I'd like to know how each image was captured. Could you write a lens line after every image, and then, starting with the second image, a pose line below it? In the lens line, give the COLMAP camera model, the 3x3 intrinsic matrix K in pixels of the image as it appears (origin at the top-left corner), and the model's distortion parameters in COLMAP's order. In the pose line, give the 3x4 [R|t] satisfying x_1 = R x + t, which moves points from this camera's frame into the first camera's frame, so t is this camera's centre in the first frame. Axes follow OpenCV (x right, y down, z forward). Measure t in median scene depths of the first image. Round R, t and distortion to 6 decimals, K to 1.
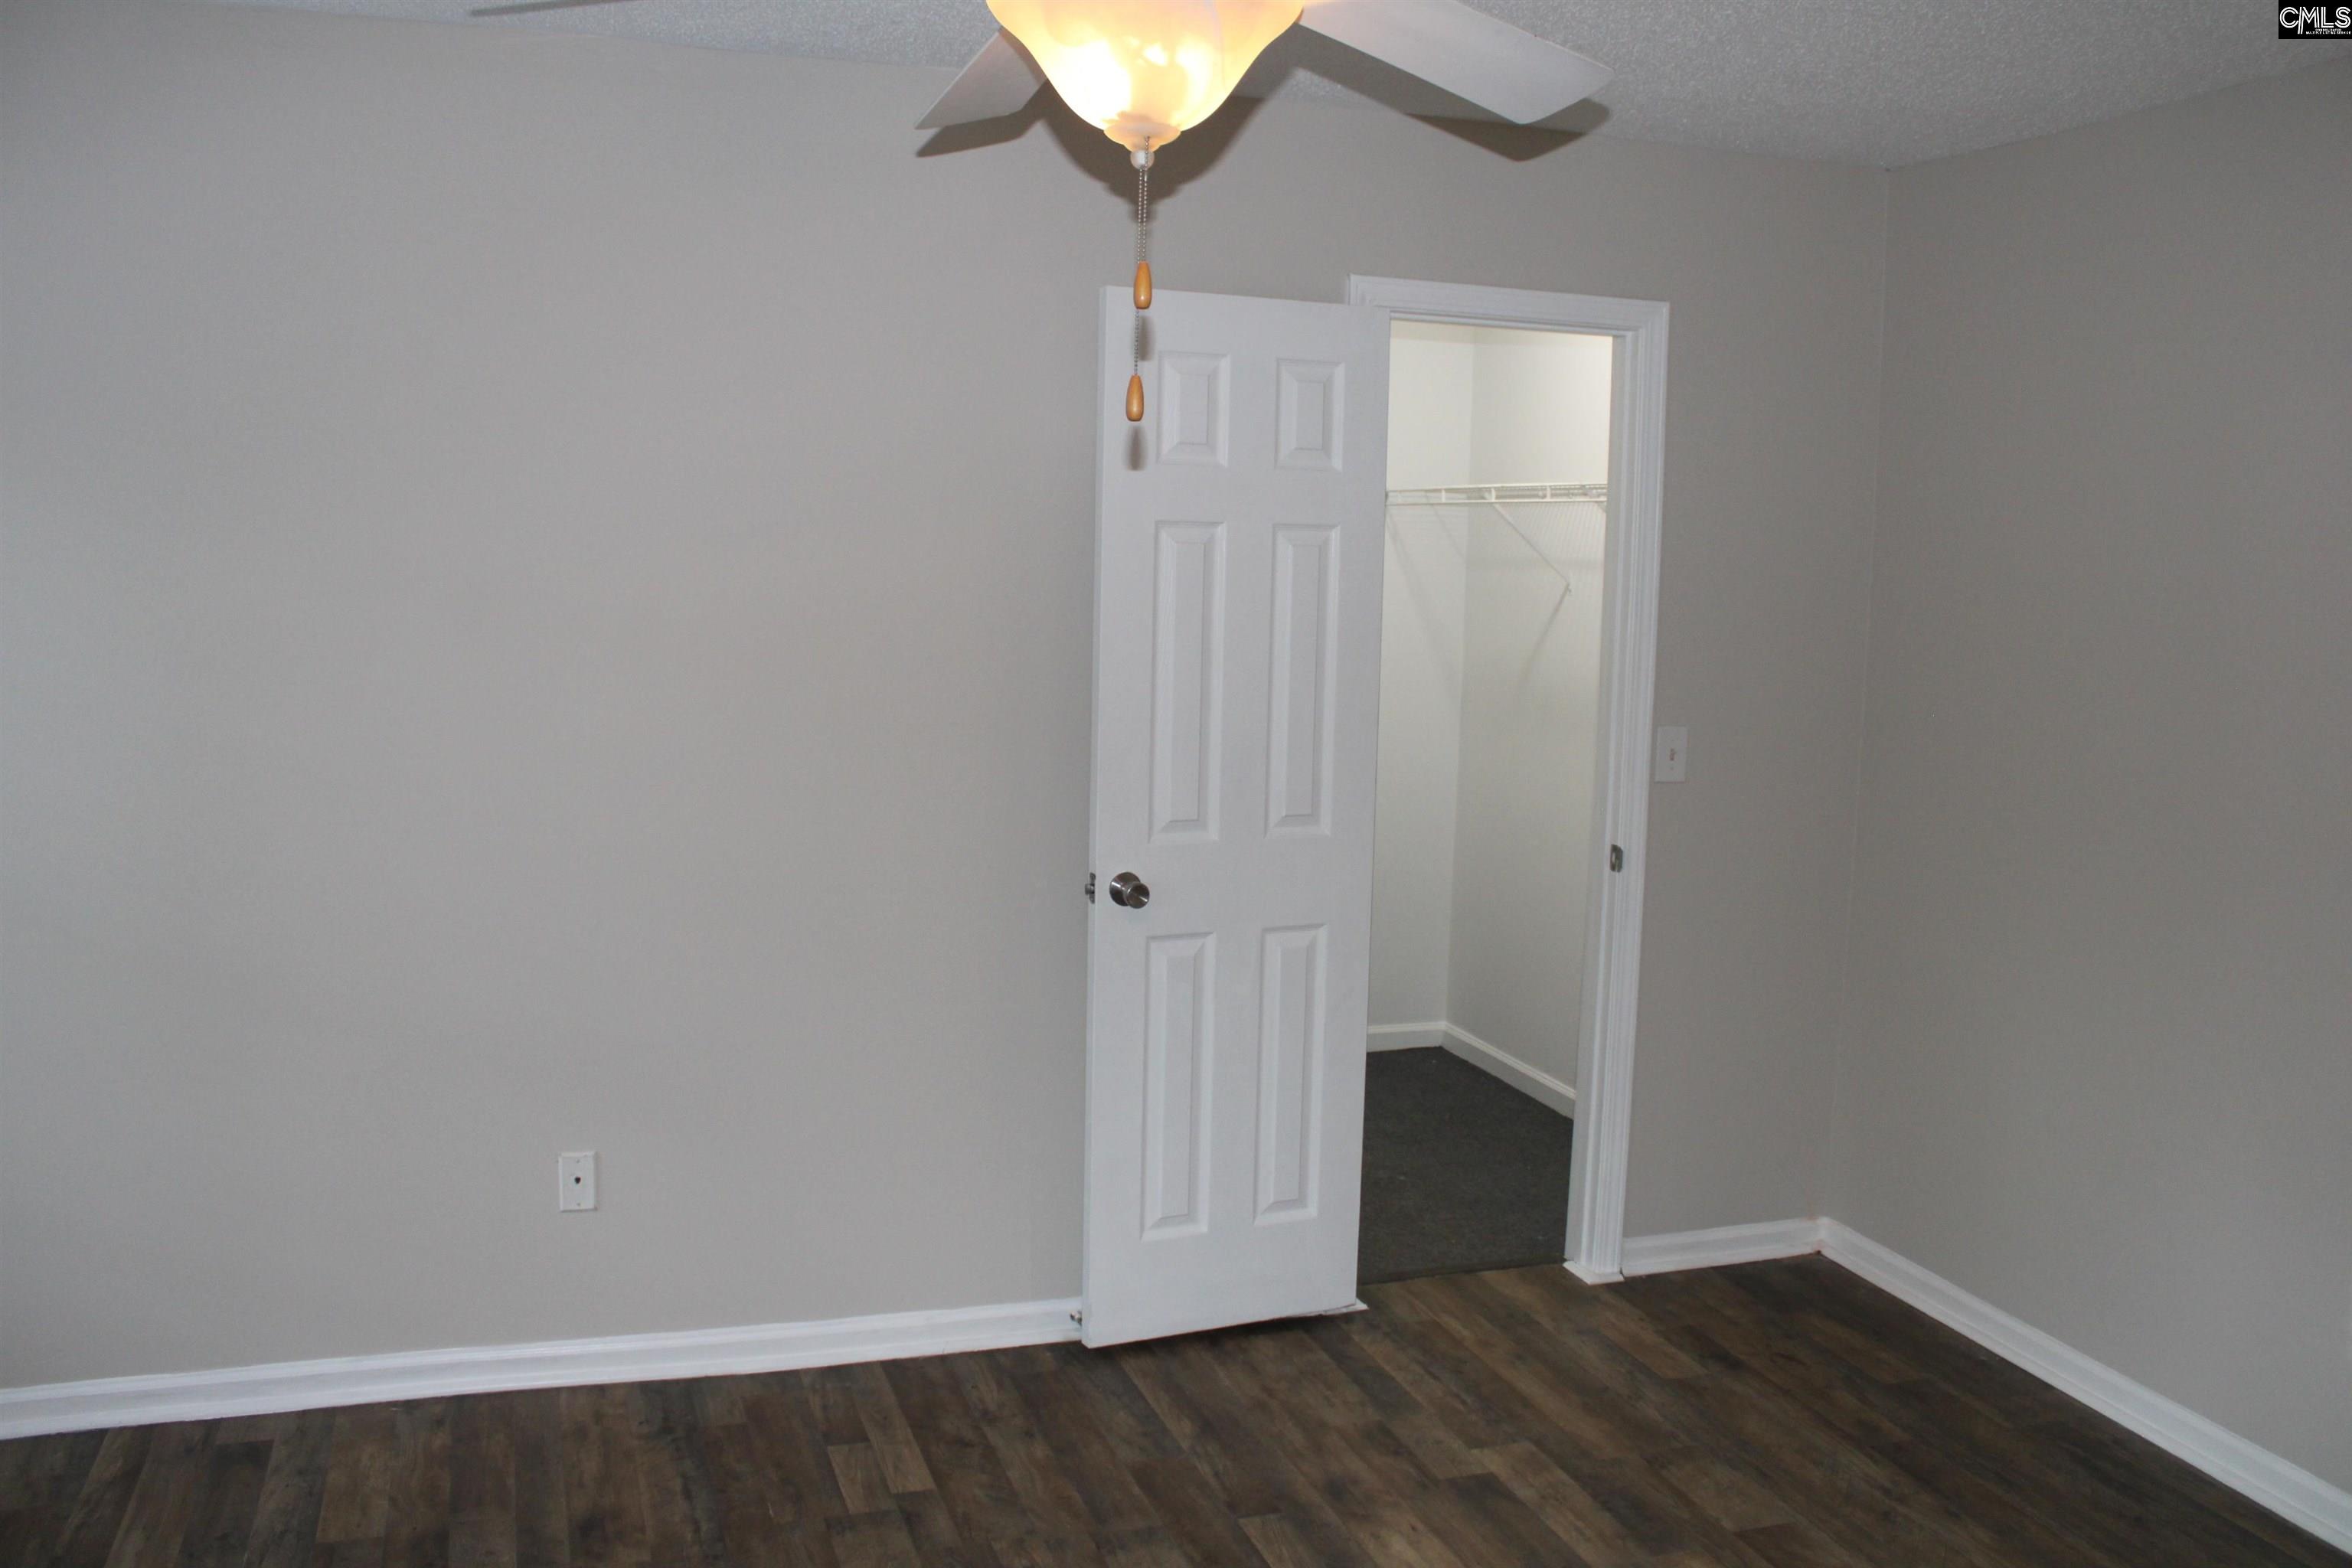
lens RADIAL K [[1970.8, 0, 1176.0], [0, 1970.8, 784.0], [0, 0, 1]] dist [-0.165529, 0.146139]
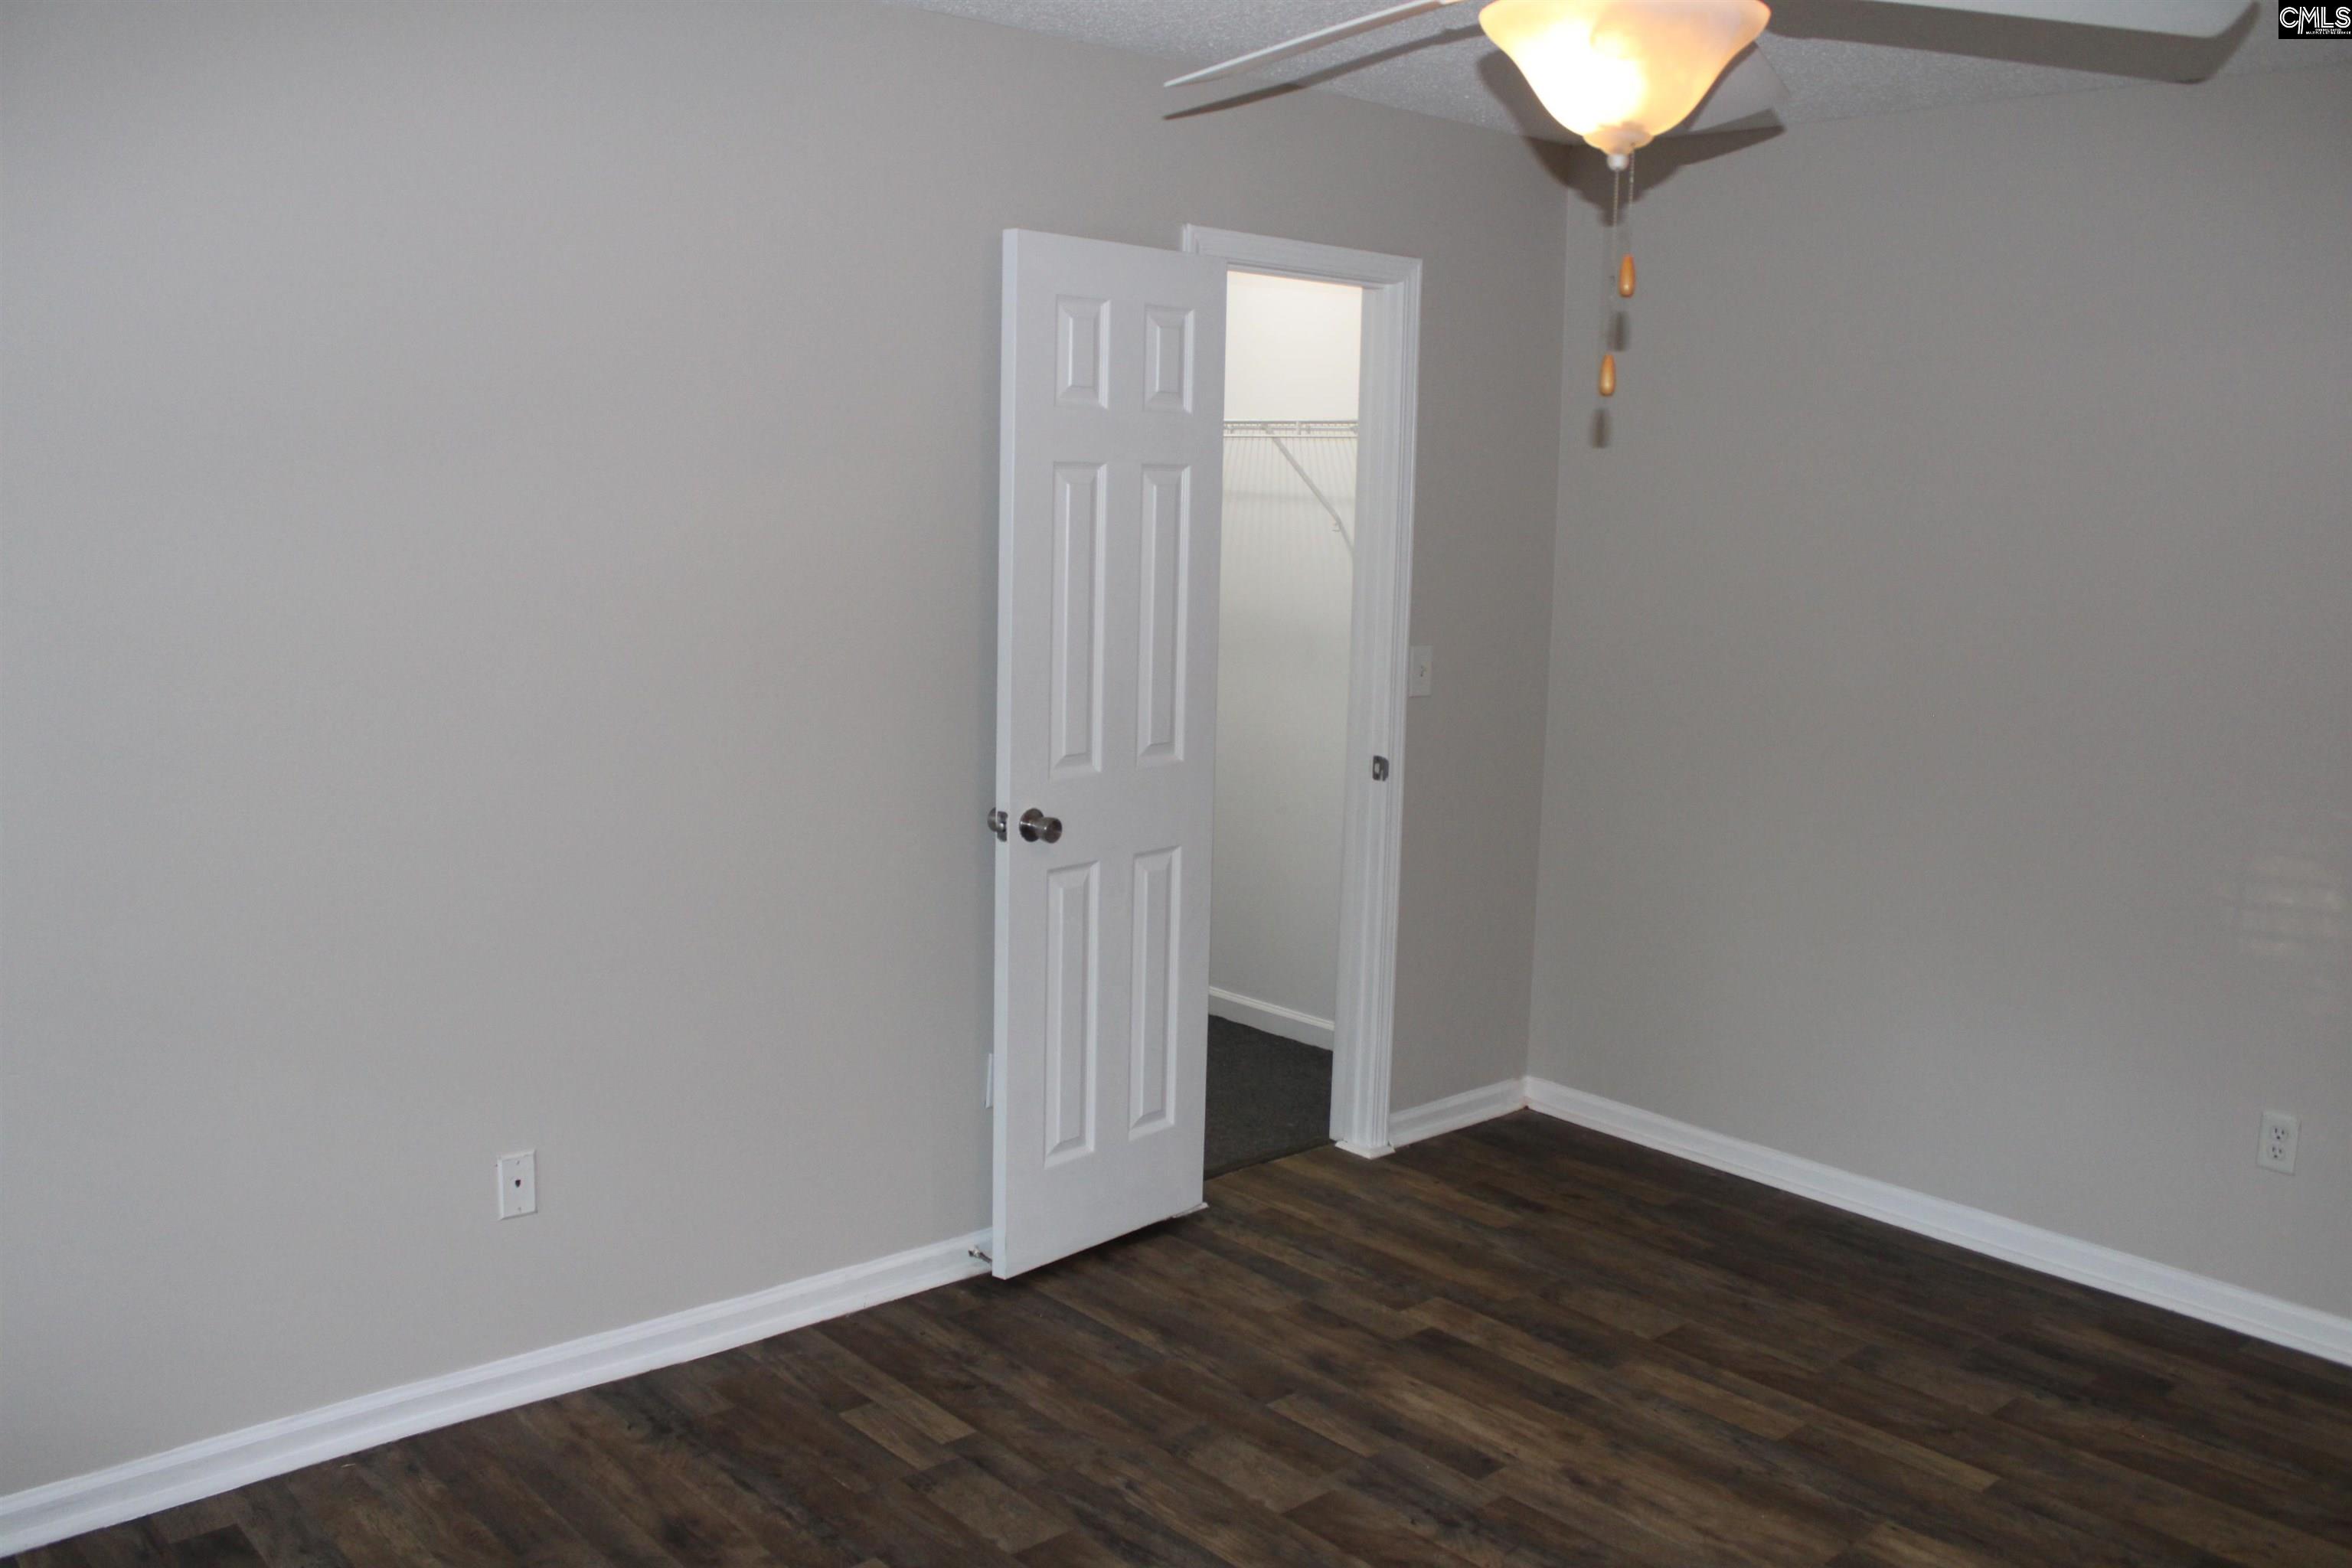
lens RADIAL K [[1992.0, 0, 1176.0], [0, 1992.0, 784.0], [0, 0, 1]] dist [-0.155996, 0.130155]
pose [[0.917974, -0.062383, 0.391704, -0.356398], [0.046655, 0.997681, 0.049554, -0.015261], [-0.393887, -0.027214, 0.918756, 0.026036]]
